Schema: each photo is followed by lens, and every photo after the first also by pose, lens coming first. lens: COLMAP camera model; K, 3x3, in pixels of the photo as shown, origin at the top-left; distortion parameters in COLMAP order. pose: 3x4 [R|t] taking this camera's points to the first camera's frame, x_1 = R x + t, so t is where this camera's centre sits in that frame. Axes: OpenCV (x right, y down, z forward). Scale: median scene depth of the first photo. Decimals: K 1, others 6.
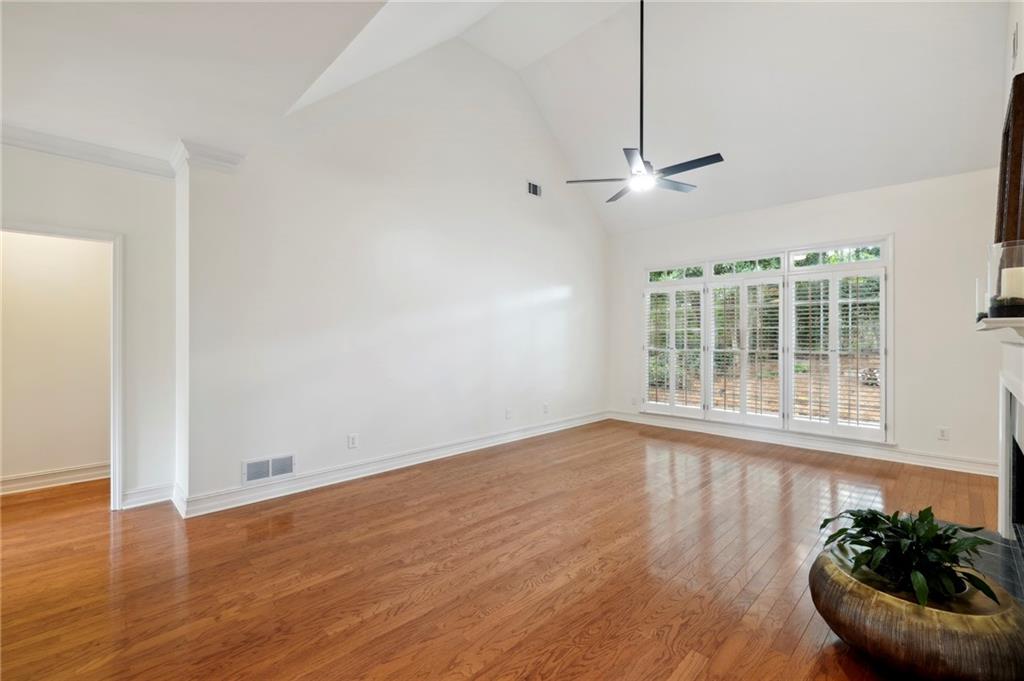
lens RADIAL K [[437.5, 0, 511.4], [0, 437.5, 340.0], [0, 0, 1]] dist [0.001604, -0.001353]
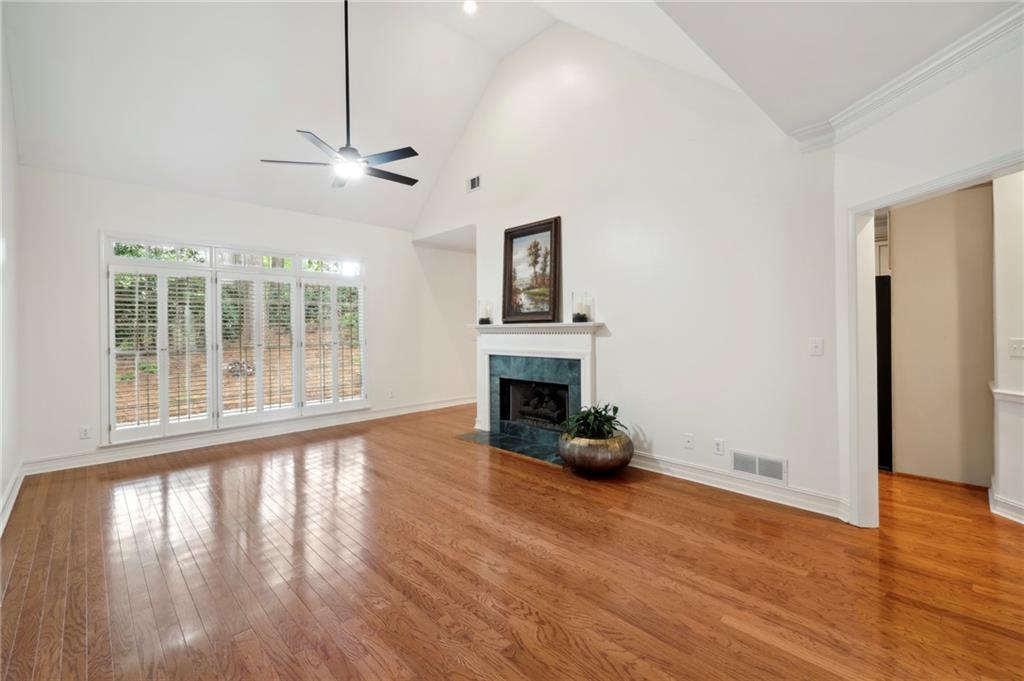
lens RADIAL K [[437.5, 0, 501.1], [0, 437.5, 325.6], [0, 0, 1]] dist [0.001604, -0.001353]
pose [[0.025650, 0.009023, 0.999630, -0.785381], [0.020426, 0.999746, -0.009548, -0.006676], [-0.999462, 0.020663, 0.025459, 0.801156]]
